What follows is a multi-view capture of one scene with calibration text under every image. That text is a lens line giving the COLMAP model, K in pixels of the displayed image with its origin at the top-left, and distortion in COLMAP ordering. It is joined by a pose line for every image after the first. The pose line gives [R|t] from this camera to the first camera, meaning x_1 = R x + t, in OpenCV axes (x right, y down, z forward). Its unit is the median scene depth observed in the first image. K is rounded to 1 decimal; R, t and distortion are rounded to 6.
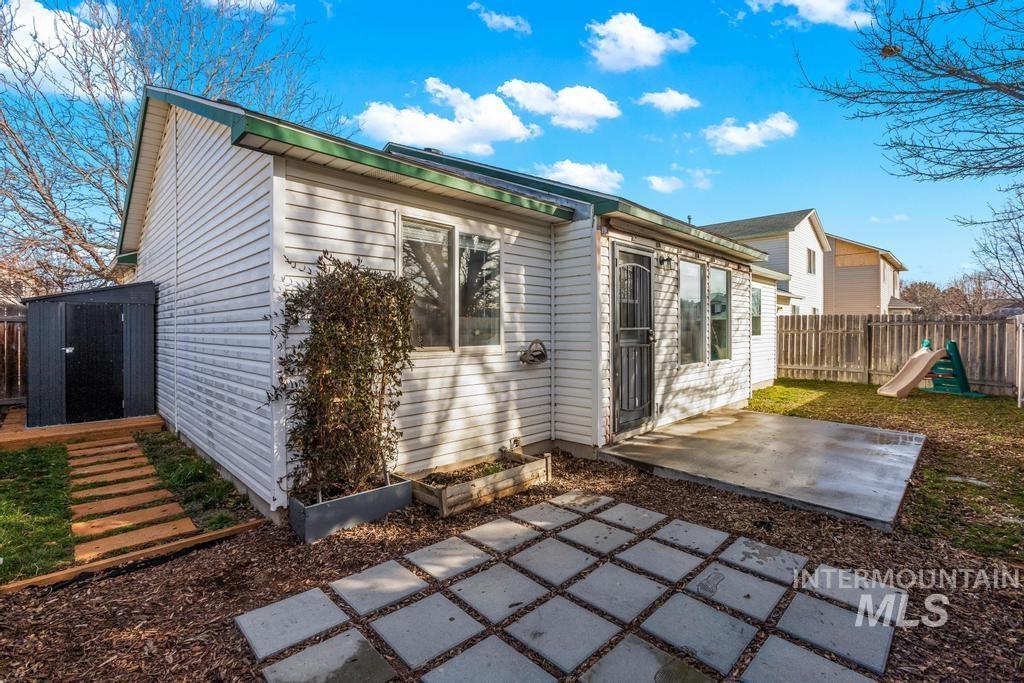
lens RADIAL K [[455.6, 0, 514.1], [0, 455.6, 336.0], [0, 0, 1]] dist [-0.008243, 0.000948]
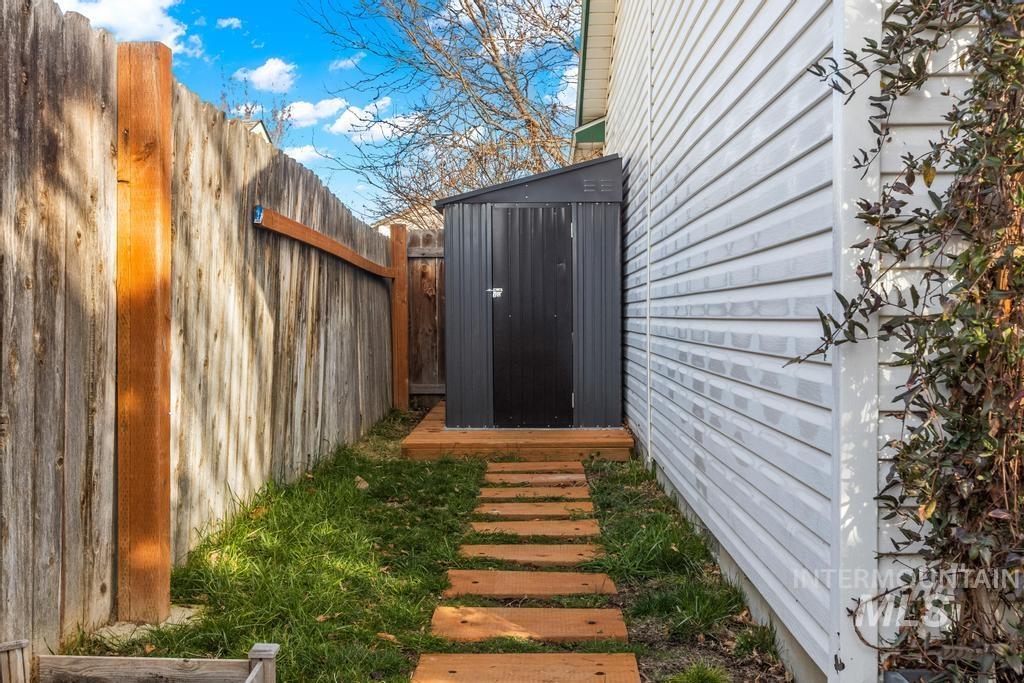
lens RADIAL K [[986.5, 0, 512.0], [0, 986.5, 341.5], [0, 0, 1]] dist [-0.000116, -0.001638]
pose [[0.685094, 0.019698, -0.728188, -0.155277], [-0.005617, 0.999747, 0.021760, 0.099708], [0.728433, -0.010818, 0.685032, 0.301829]]
